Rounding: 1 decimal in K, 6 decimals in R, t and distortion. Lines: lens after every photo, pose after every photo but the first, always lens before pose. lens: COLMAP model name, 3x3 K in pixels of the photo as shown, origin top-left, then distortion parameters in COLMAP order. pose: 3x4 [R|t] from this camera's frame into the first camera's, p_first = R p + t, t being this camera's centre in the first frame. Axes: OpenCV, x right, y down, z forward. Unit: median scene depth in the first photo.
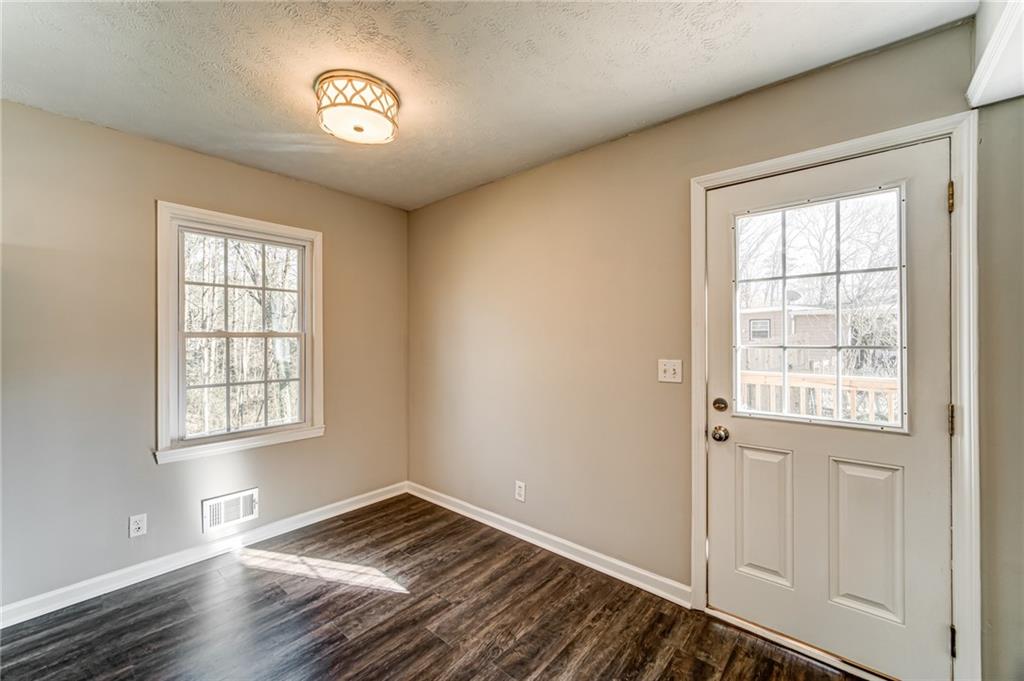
lens RADIAL K [[407.7, 0, 507.9], [0, 407.7, 343.1], [0, 0, 1]] dist [-0.000760, -0.000084]
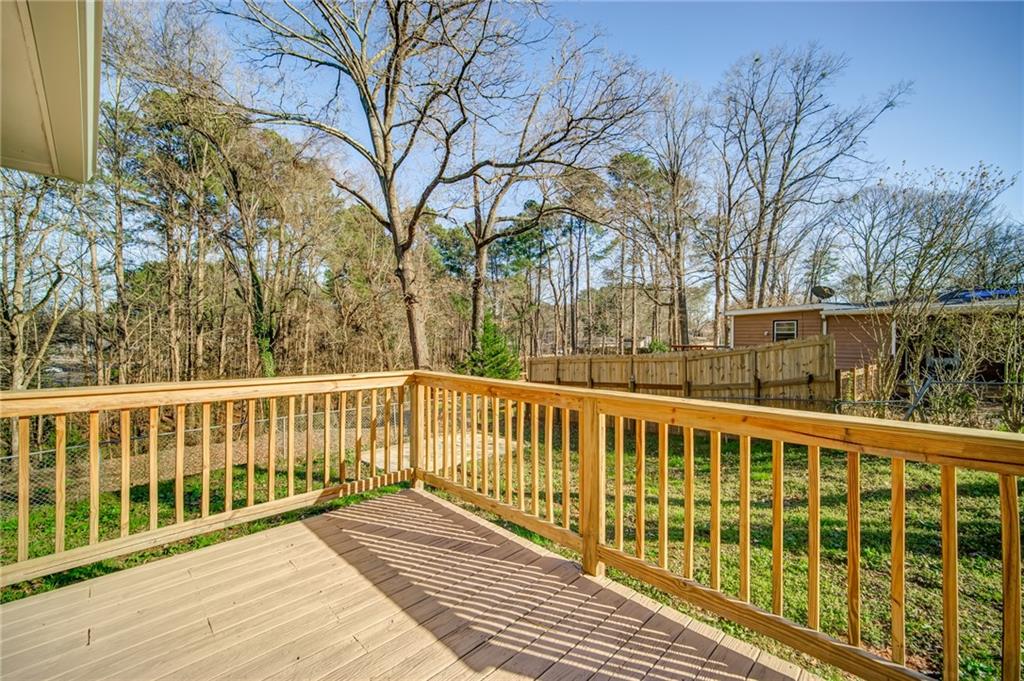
lens RADIAL K [[407.7, 0, 505.8], [0, 407.7, 346.2], [0, 0, 1]] dist [-0.000760, -0.000084]
pose [[0.997507, 0.011863, -0.069563, 0.073615], [-0.011654, 0.999926, 0.003411, 0.001236], [0.069599, -0.002592, 0.997572, 0.078925]]
